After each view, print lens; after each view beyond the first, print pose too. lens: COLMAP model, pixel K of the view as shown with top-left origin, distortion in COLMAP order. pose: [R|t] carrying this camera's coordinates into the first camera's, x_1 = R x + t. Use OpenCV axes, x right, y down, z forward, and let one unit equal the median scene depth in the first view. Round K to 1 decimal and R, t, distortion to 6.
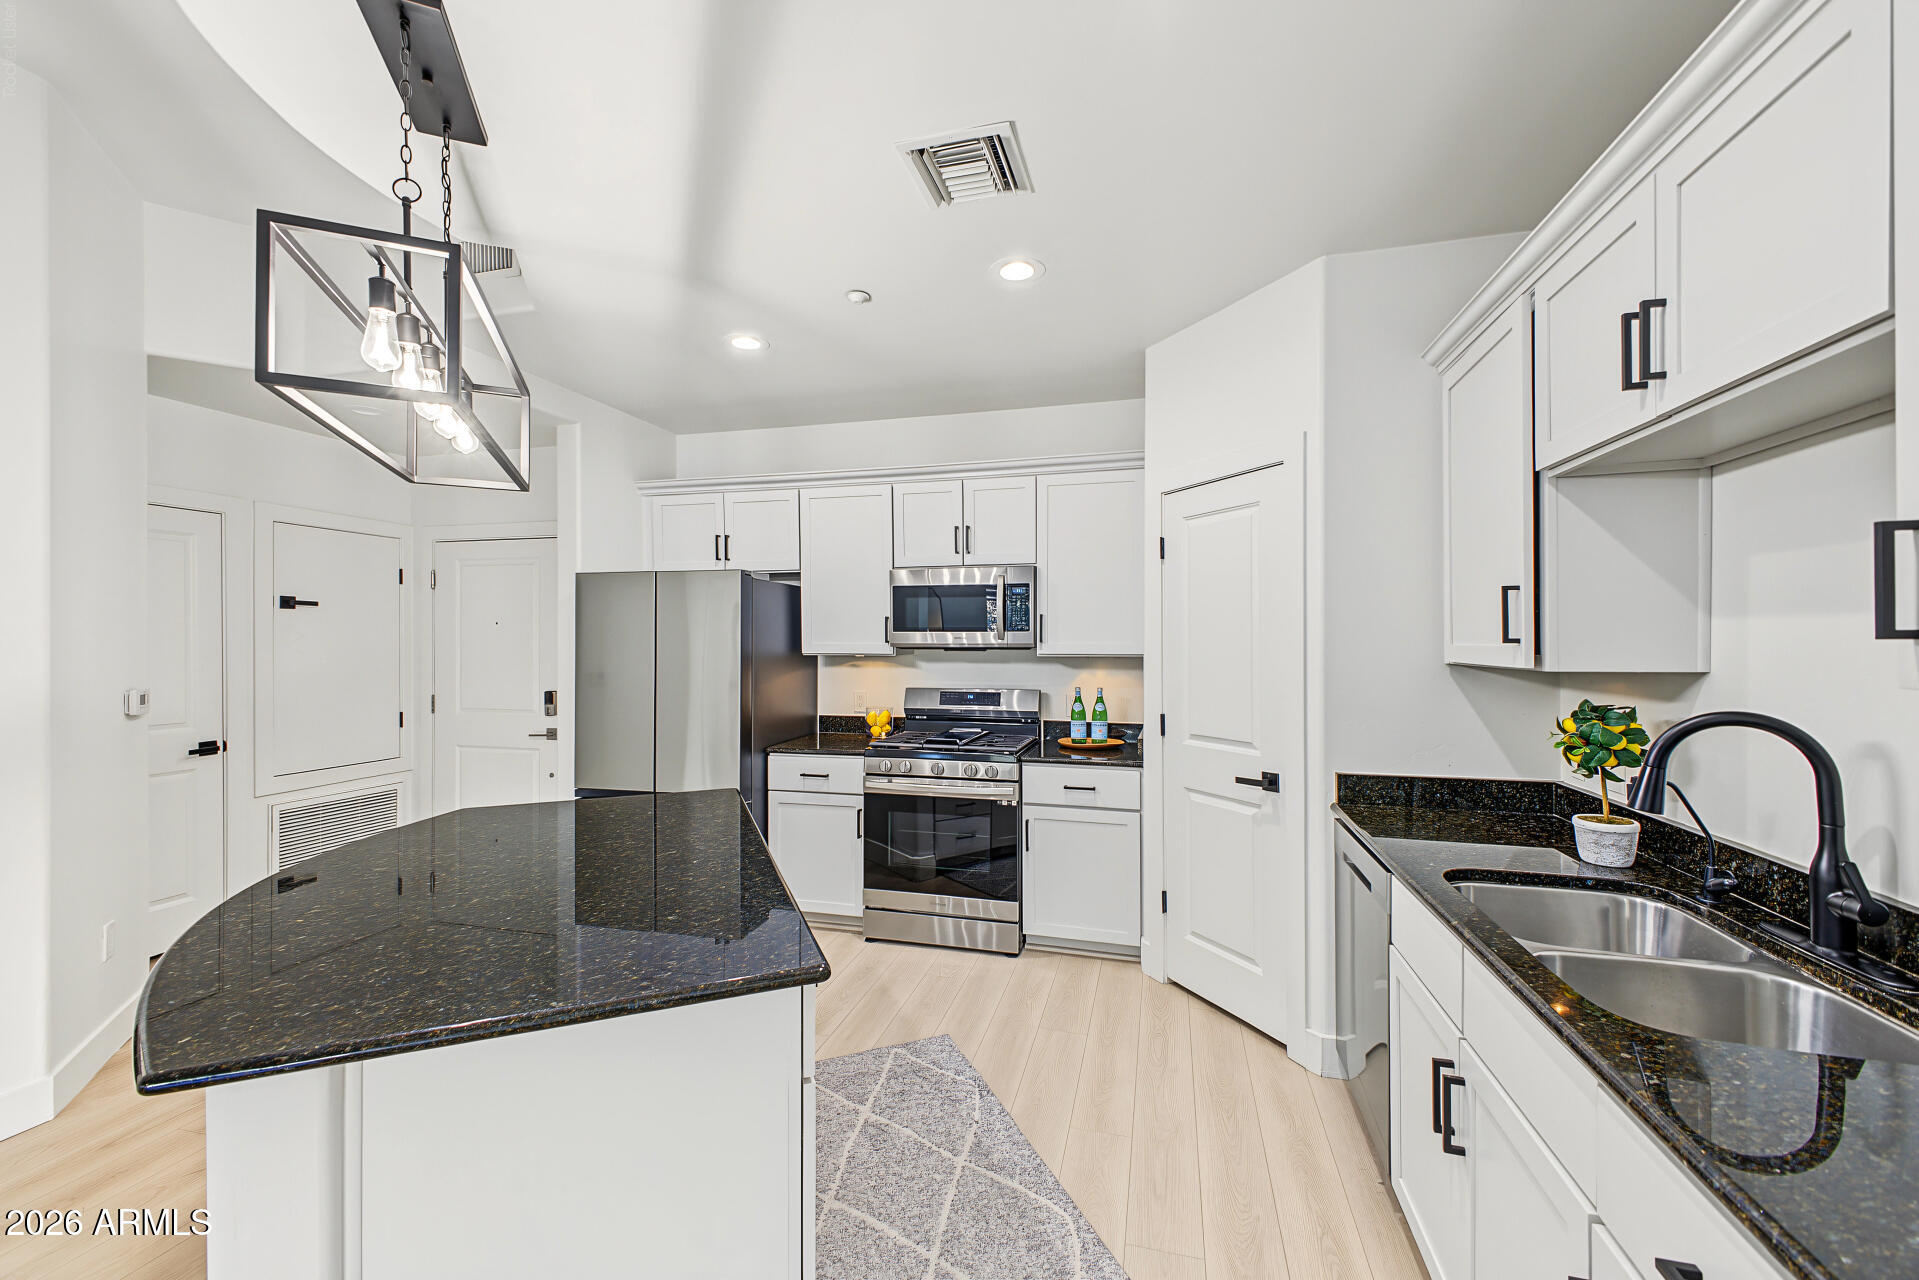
lens RADIAL K [[762.8, 0, 960.9], [0, 762.8, 646.8], [0, 0, 1]] dist [0.001573, 0.000058]
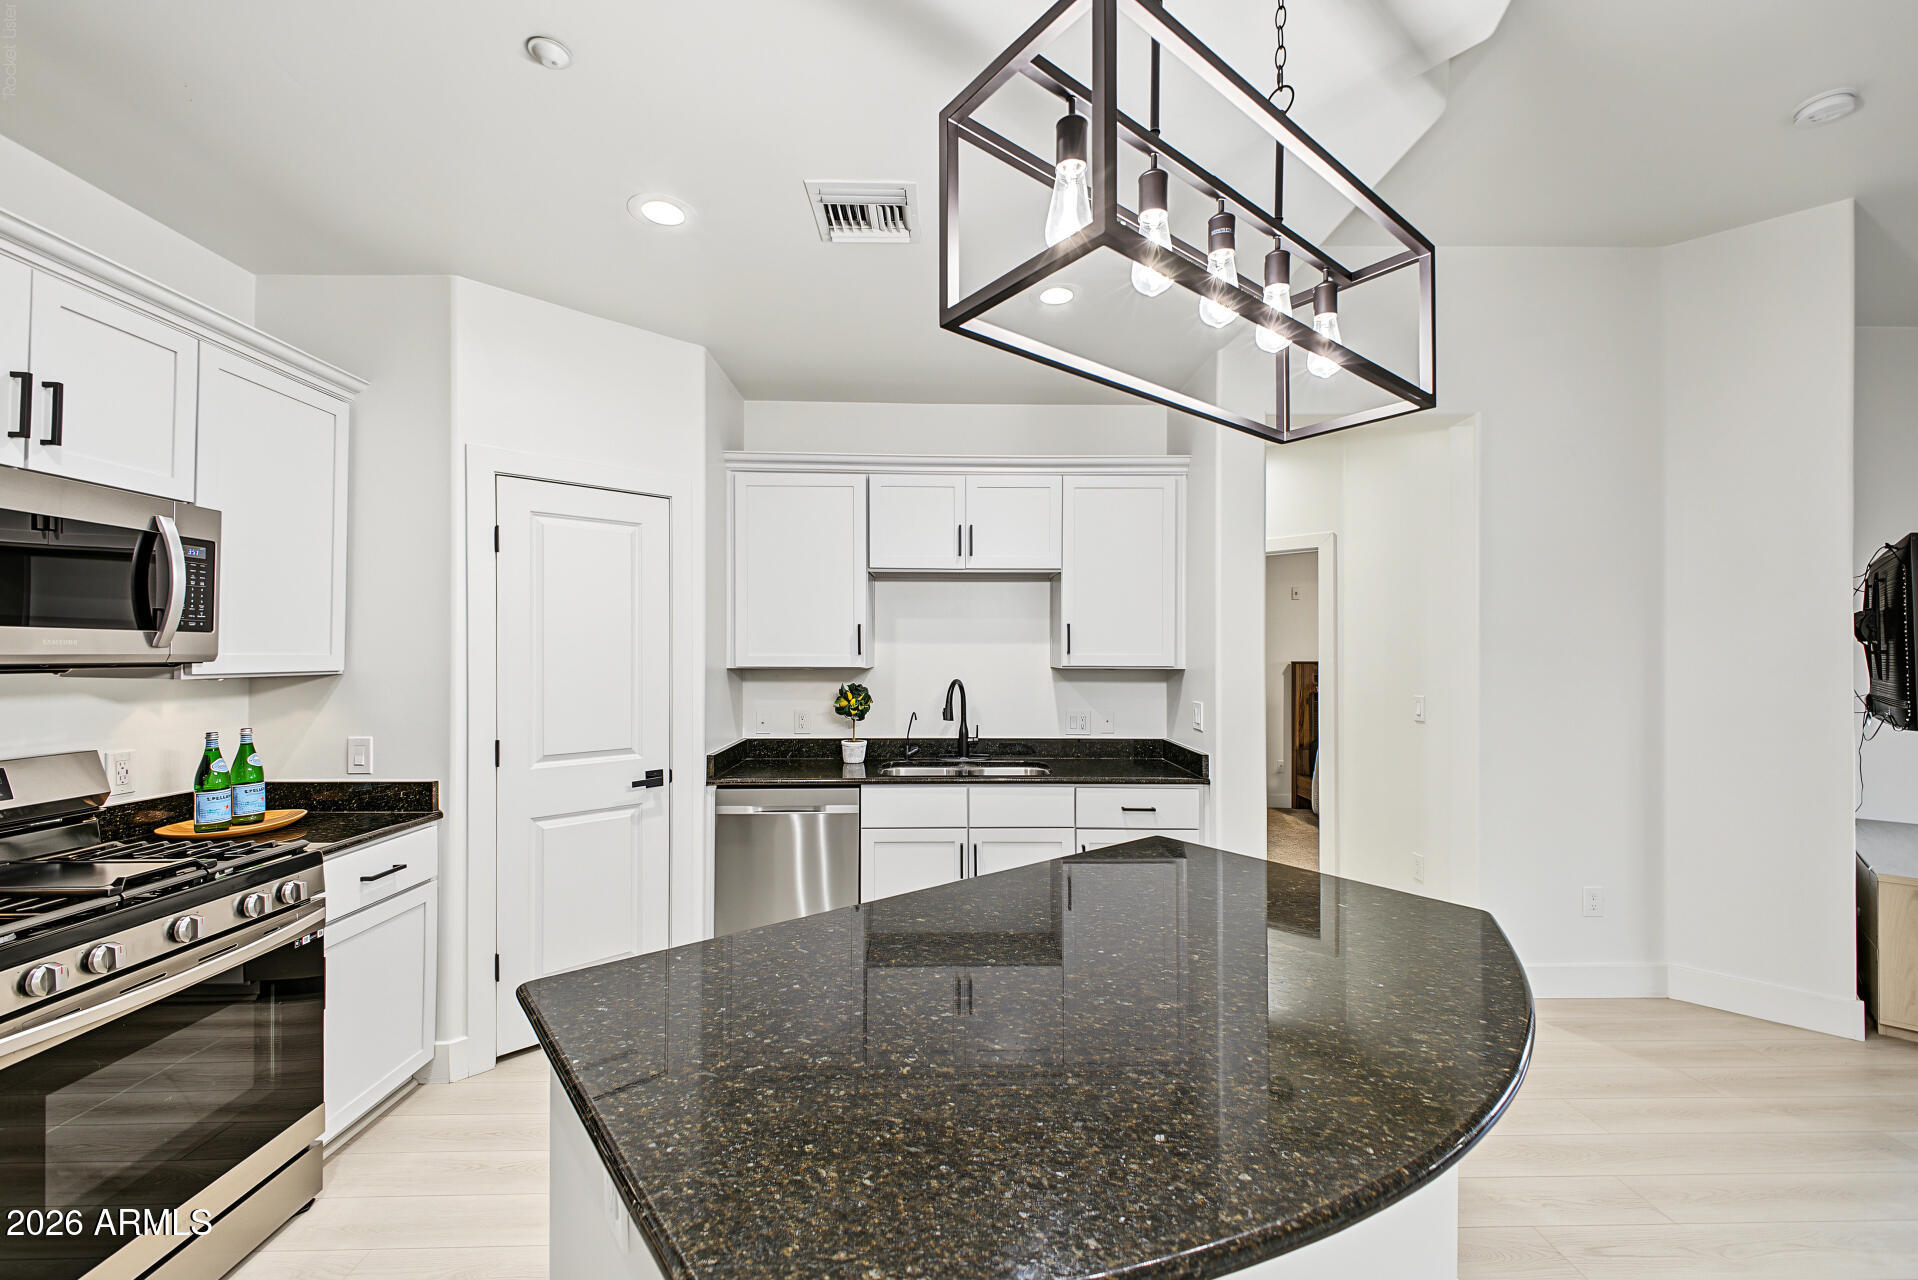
lens RADIAL K [[762.4, 0, 960.4], [0, 762.4, 646.8], [0, 0, 1]] dist [0.001573, 0.000058]
pose [[-0.302675, 0.005642, 0.953077, -0.616397], [0.001676, 0.999984, -0.005387, -0.007078], [-0.953092, -0.000033, -0.302680, 0.706179]]
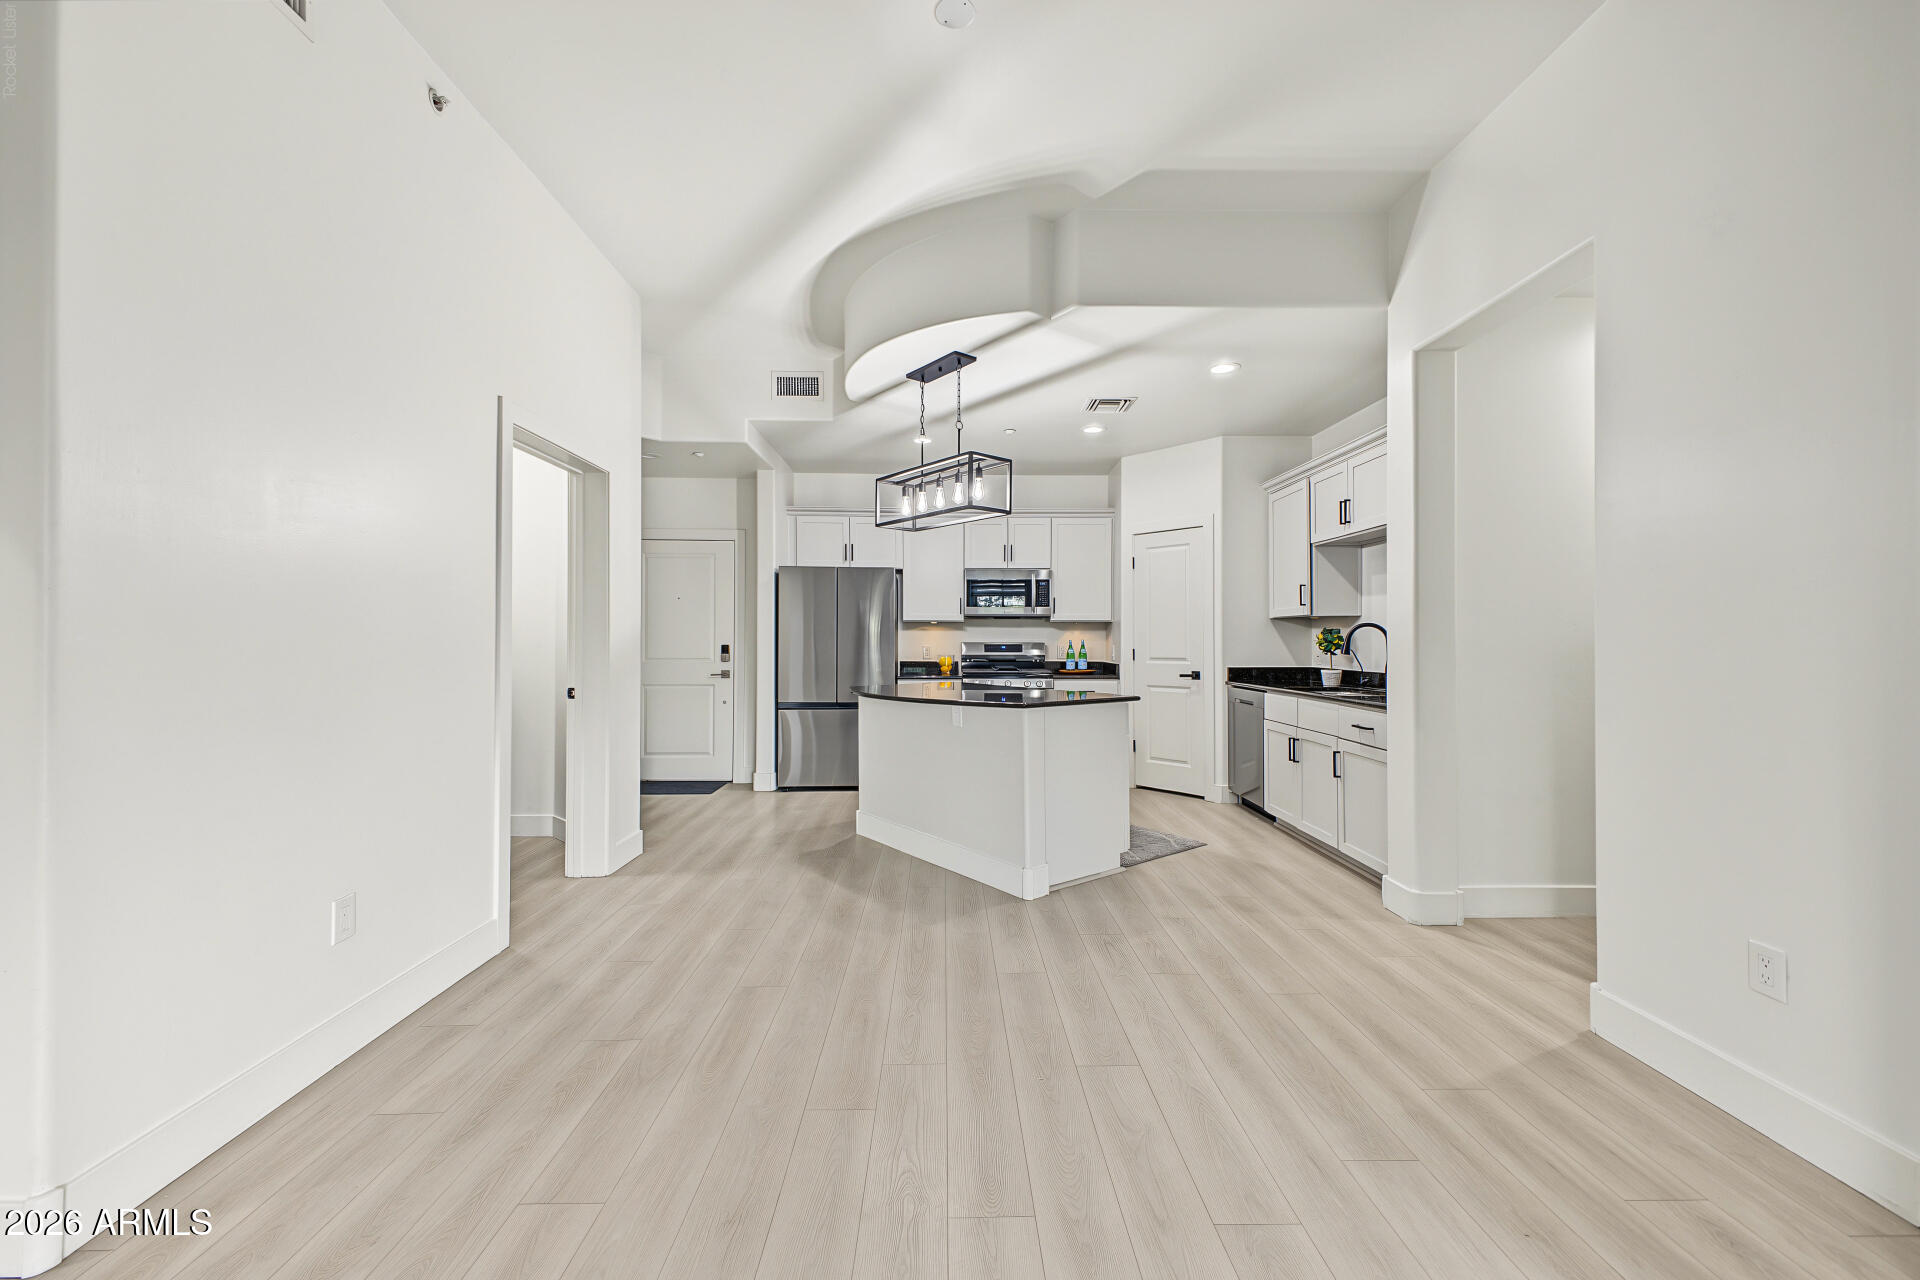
lens RADIAL K [[786.9, 0, 947.5], [0, 786.9, 646.1], [0, 0, 1]] dist [0.001134, 0.000019]
pose [[0.960655, 0.001702, 0.277738, -0.678581], [-0.001107, 0.999997, -0.002300, 0.078578], [-0.277741, 0.001902, 0.960654, -0.715823]]
